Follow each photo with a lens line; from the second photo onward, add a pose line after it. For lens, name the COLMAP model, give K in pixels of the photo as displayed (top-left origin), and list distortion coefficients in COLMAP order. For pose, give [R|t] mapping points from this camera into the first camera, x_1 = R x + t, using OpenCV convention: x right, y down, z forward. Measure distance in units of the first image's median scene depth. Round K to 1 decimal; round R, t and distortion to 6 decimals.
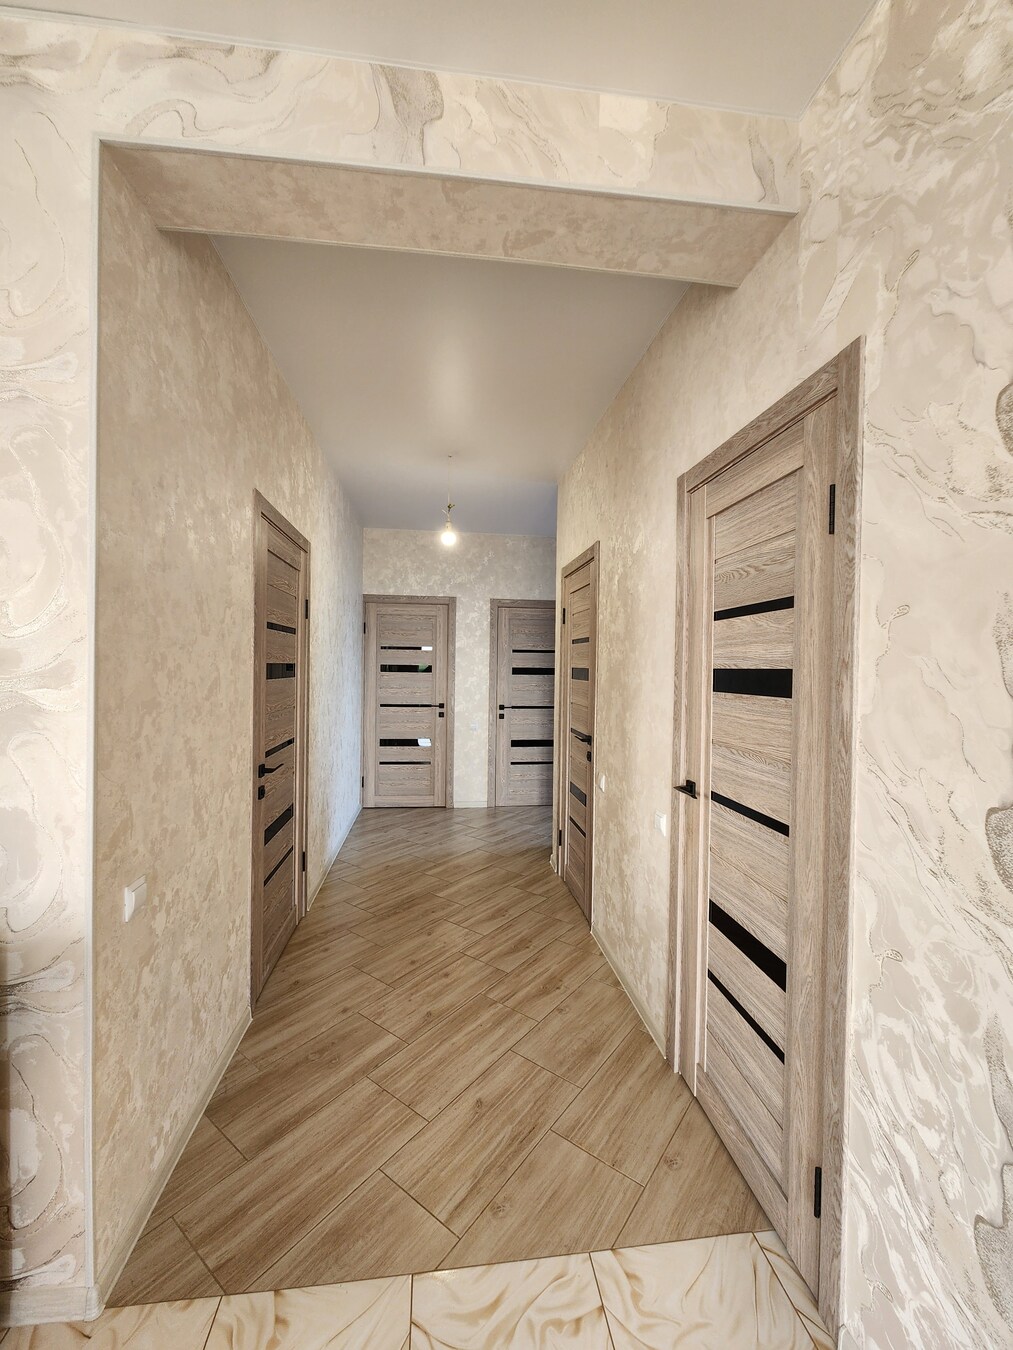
lens RADIAL K [[553.2, 0, 507.1], [0, 553.2, 674.2], [0, 0, 1]] dist [0.004830, -0.003108]
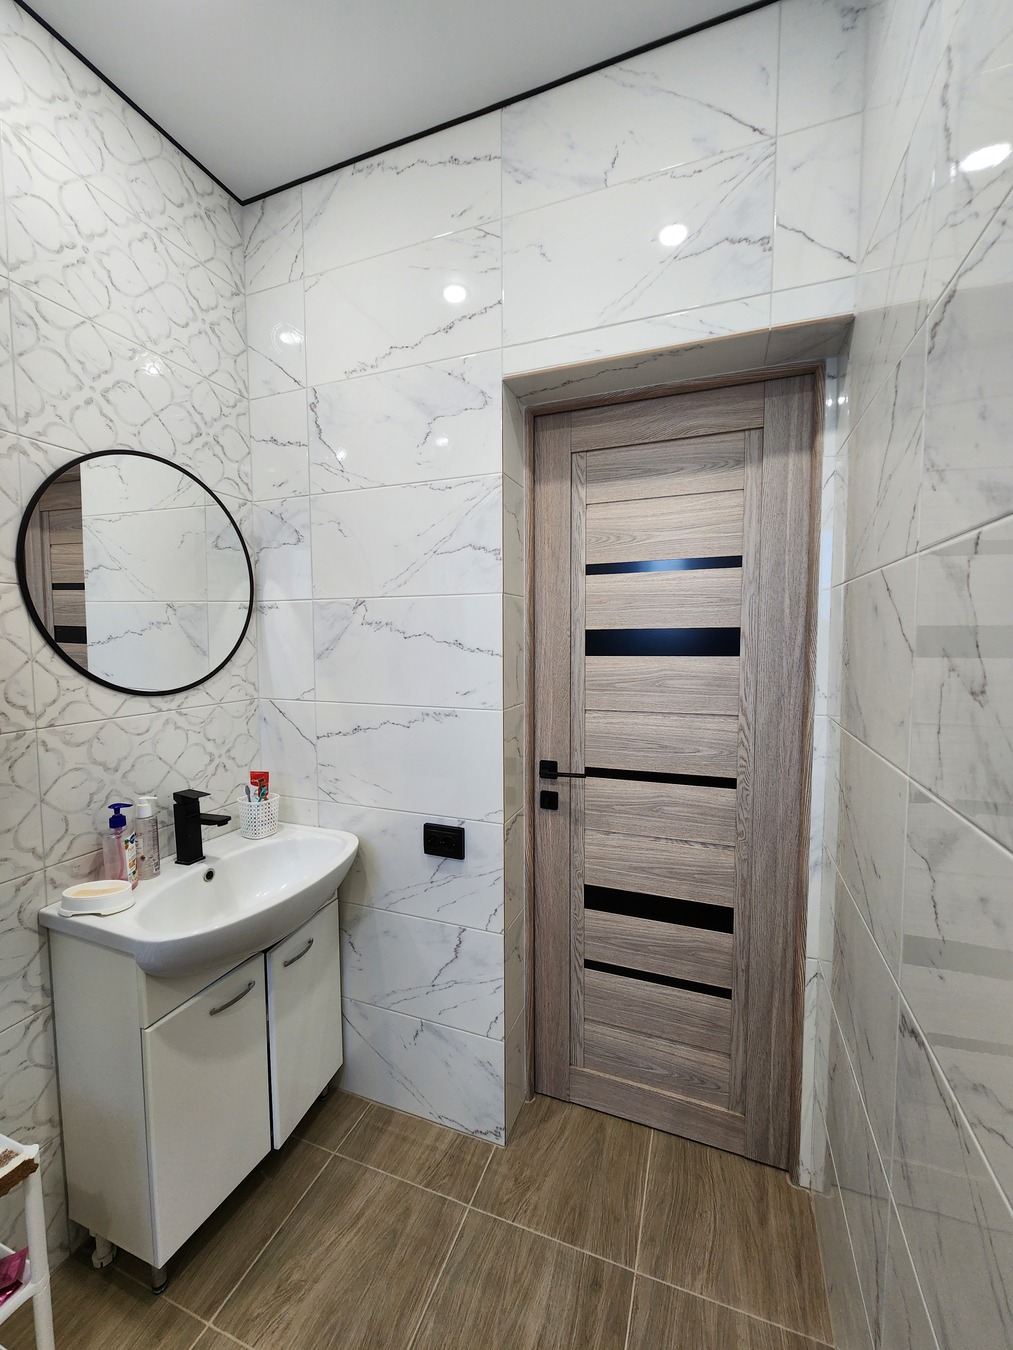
lens RADIAL K [[553.2, 0, 502.0], [0, 553.2, 674.1], [0, 0, 1]] dist [0.004830, -0.003108]
pose [[0.874674, 0.012735, -0.484545, 0.423440], [0.016896, 0.998246, 0.056735, -0.025990], [0.484418, -0.057811, 0.872925, 2.937925]]
